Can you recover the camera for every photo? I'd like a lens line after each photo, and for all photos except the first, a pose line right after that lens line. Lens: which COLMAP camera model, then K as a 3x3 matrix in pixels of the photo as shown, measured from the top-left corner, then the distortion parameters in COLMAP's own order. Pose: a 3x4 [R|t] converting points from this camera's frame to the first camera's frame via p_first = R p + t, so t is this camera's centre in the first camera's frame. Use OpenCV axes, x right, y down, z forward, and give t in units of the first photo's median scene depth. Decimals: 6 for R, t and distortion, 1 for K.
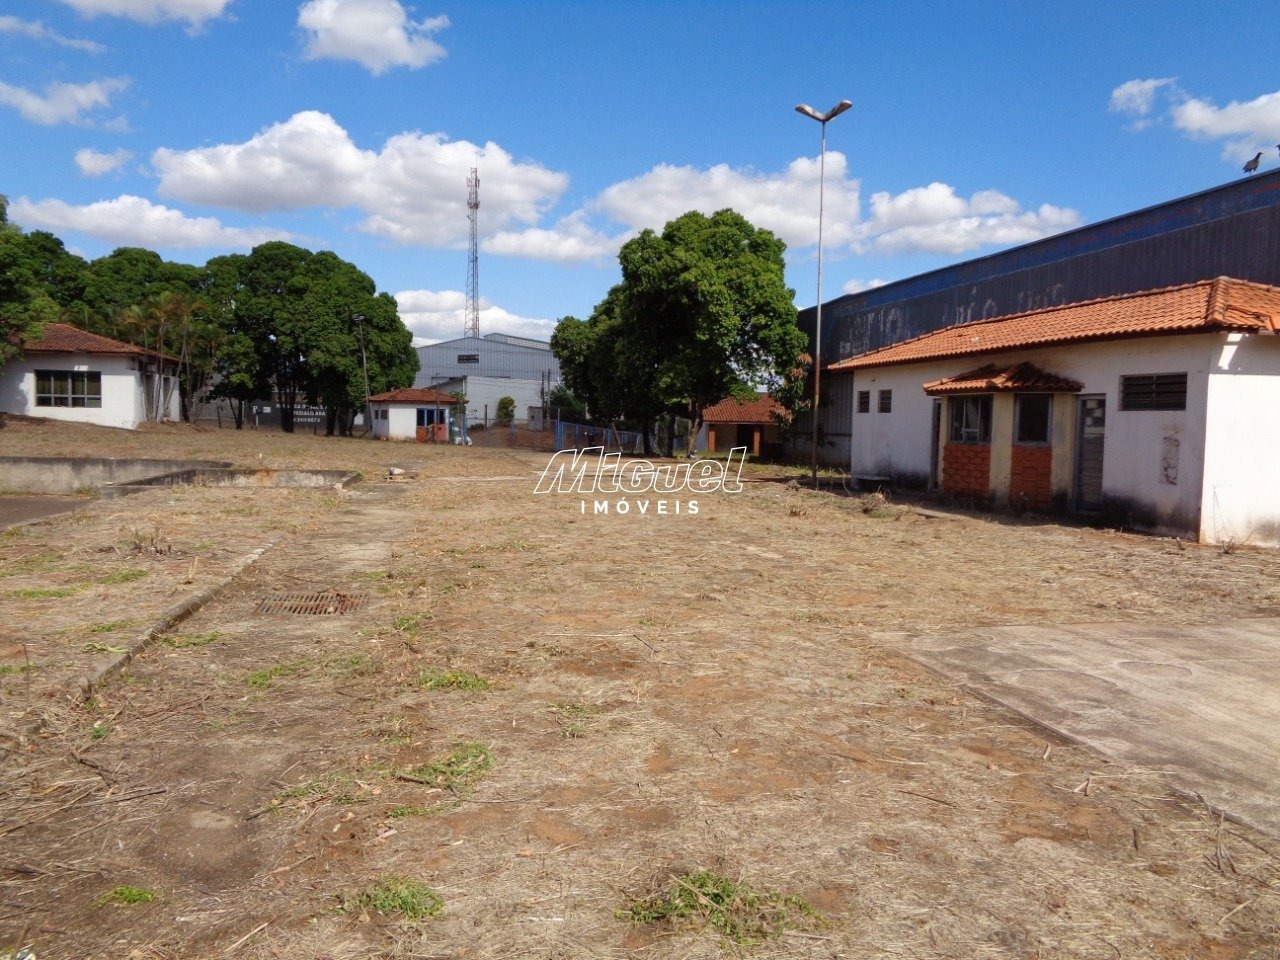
lens RADIAL K [[962.0, 0, 645.4], [0, 962.0, 478.6], [0, 0, 1]] dist [0.006693, -0.005635]
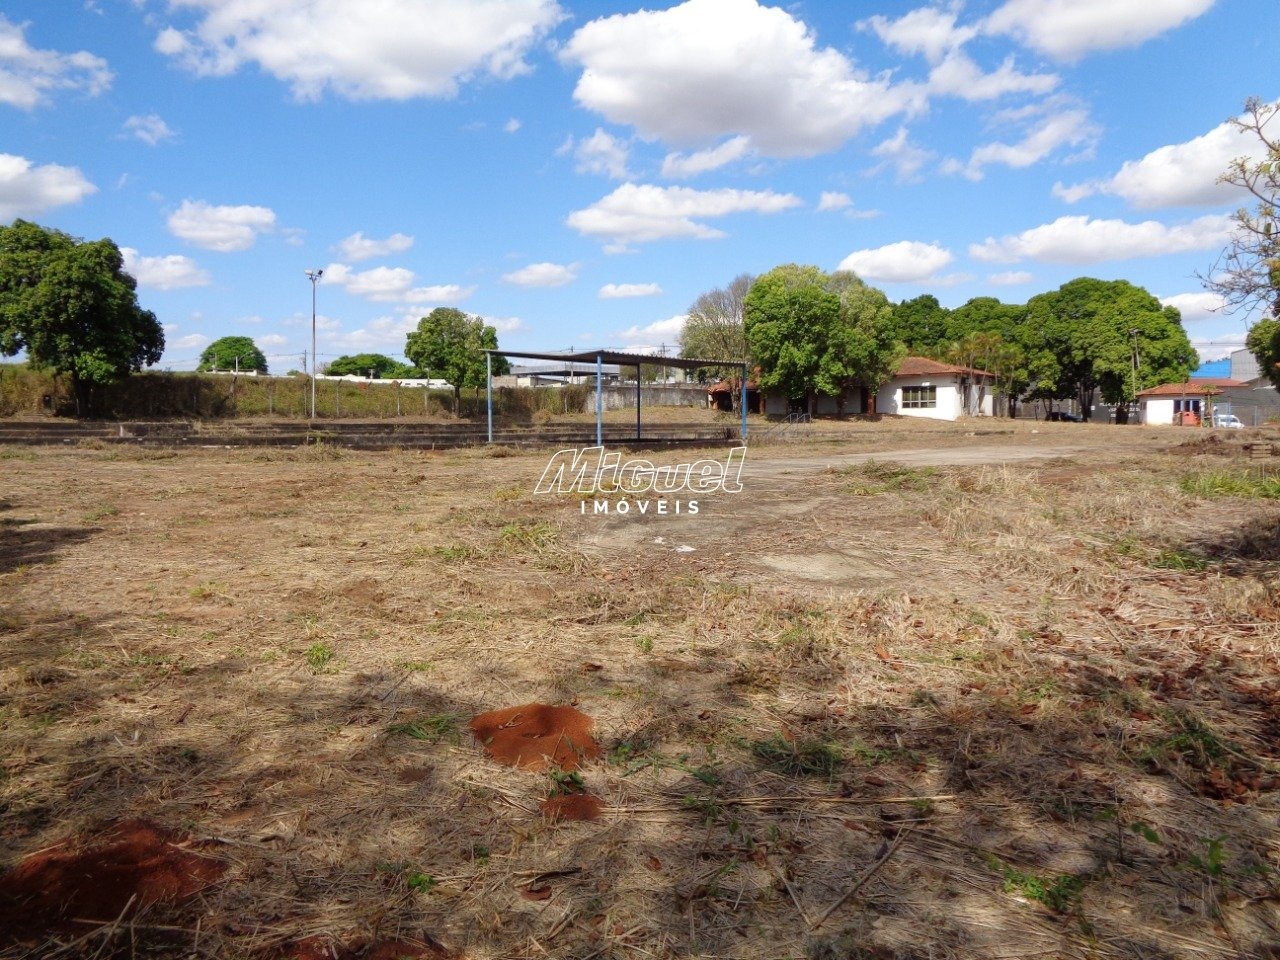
lens RADIAL K [[981.4, 0, 631.5], [0, 981.4, 487.0], [0, 0, 1]] dist [0.018159, 0.011071]
pose [[0.619733, 0.026057, -0.784380, 0.421759], [-0.027503, 0.999556, 0.011474, 0.055186], [0.784331, 0.014462, 0.620174, -0.429661]]
